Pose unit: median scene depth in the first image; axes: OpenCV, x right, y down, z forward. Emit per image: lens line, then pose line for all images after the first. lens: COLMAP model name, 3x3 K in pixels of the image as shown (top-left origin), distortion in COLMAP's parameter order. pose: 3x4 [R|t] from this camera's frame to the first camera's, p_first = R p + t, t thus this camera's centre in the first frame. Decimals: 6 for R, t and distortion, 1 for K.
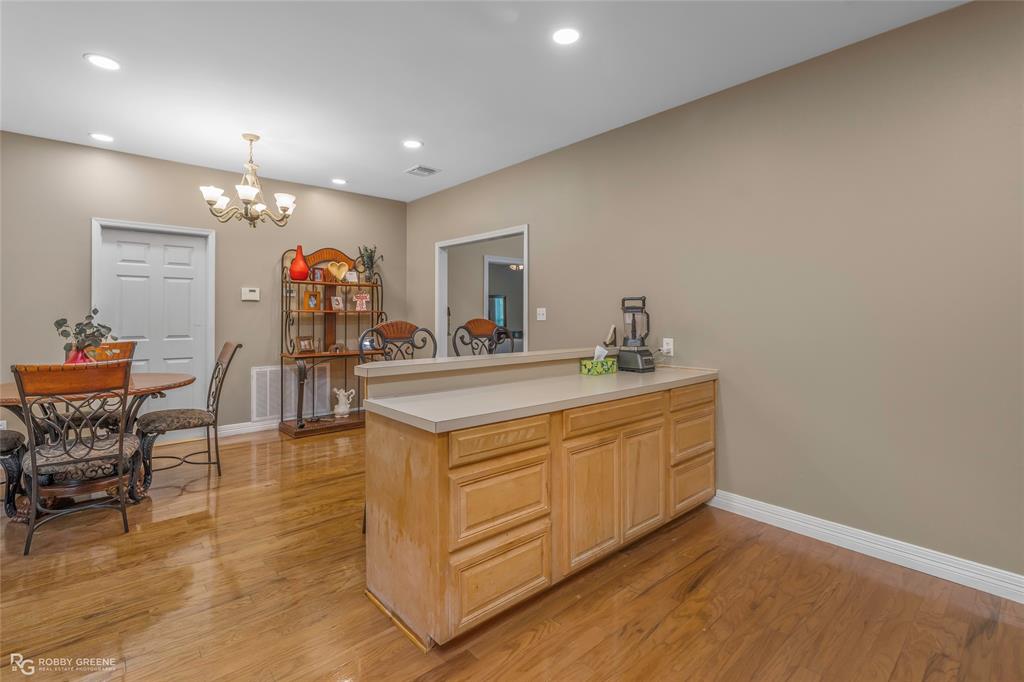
lens RADIAL K [[470.5, 0, 510.4], [0, 470.5, 309.6], [0, 0, 1]] dist [-0.000566, 0.000213]
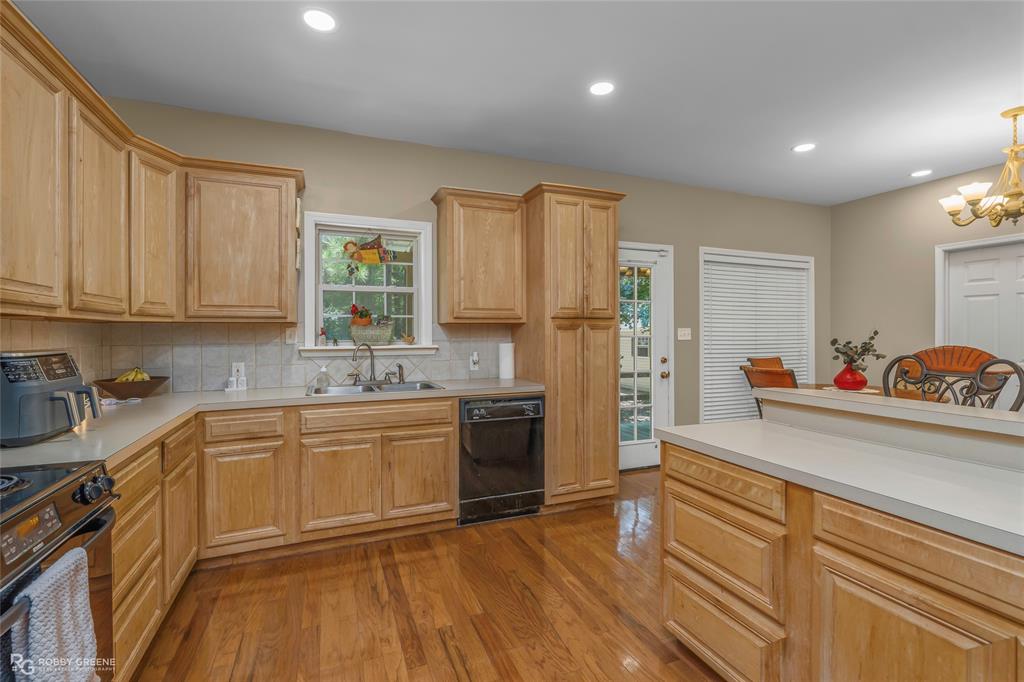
lens RADIAL K [[465.2, 0, 514.6], [0, 465.2, 336.2], [0, 0, 1]] dist [-0.000632, -0.000147]
pose [[-0.309112, 0.004518, -0.951015, 0.342776], [0.010934, 0.999940, 0.001196, 0.000609], [0.950963, -0.010029, -0.309143, 0.334568]]
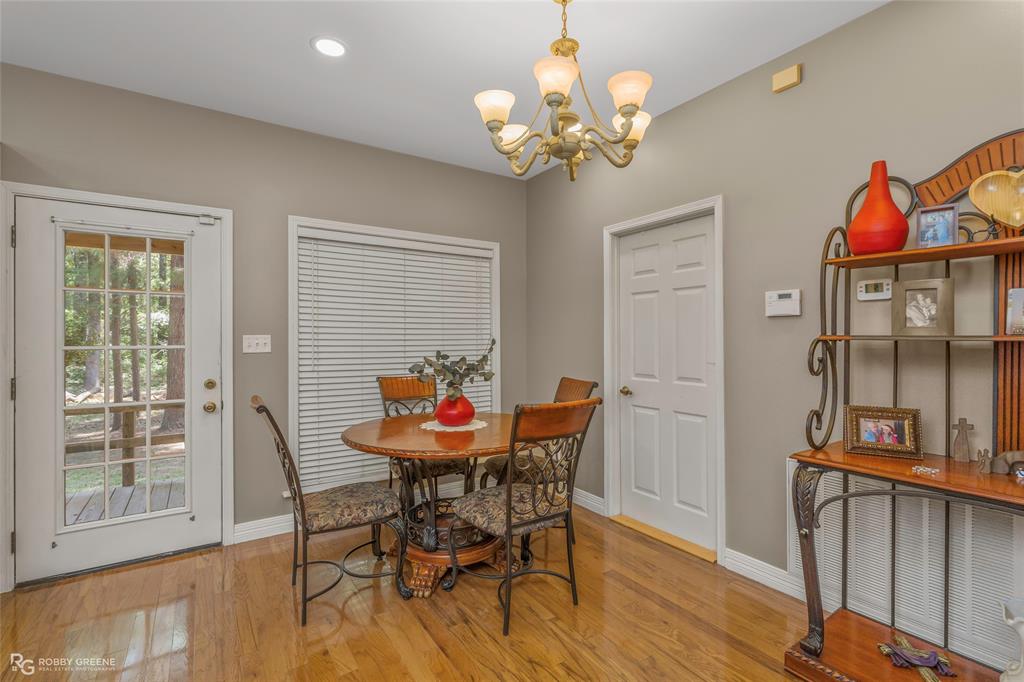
lens RADIAL K [[465.2, 0, 514.6], [0, 465.2, 336.2], [0, 0, 1]] dist [-0.000632, -0.000147]
pose [[-0.117222, -0.007766, -0.993075, -0.049259], [0.013886, 0.999859, -0.009458, 0.001486], [0.993009, -0.014899, -0.117098, 0.762113]]
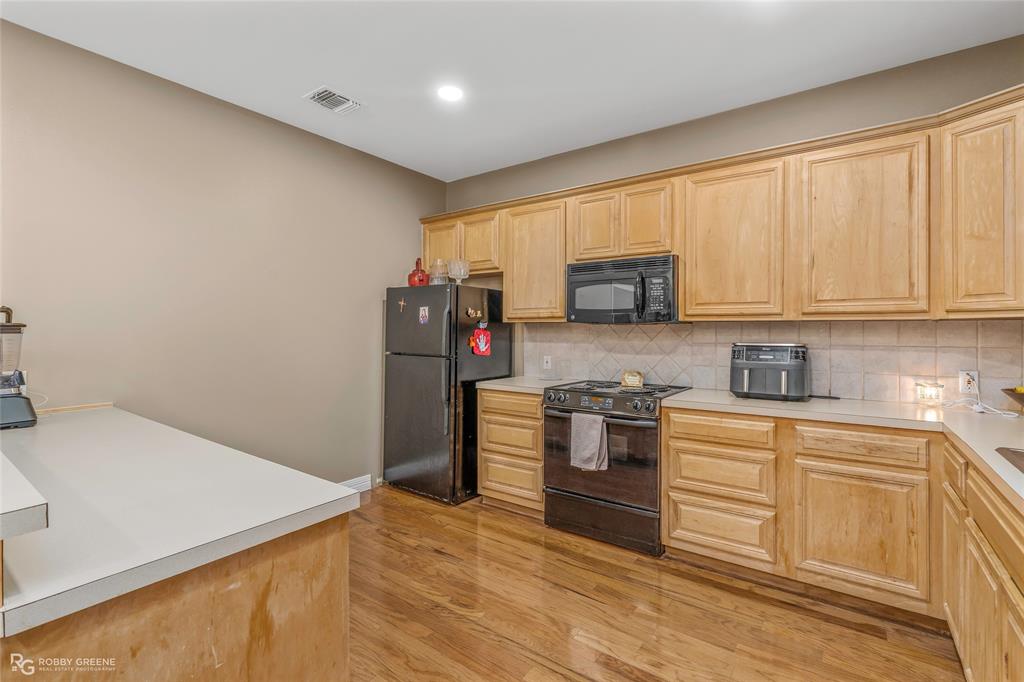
lens RADIAL K [[465.2, 0, 514.6], [0, 465.2, 336.2], [0, 0, 1]] dist [-0.000632, -0.000147]
pose [[-0.222701, -0.014115, 0.974785, -0.288910], [-0.012010, 0.999859, 0.011734, -0.002445], [-0.974813, -0.009094, -0.222839, 0.299864]]
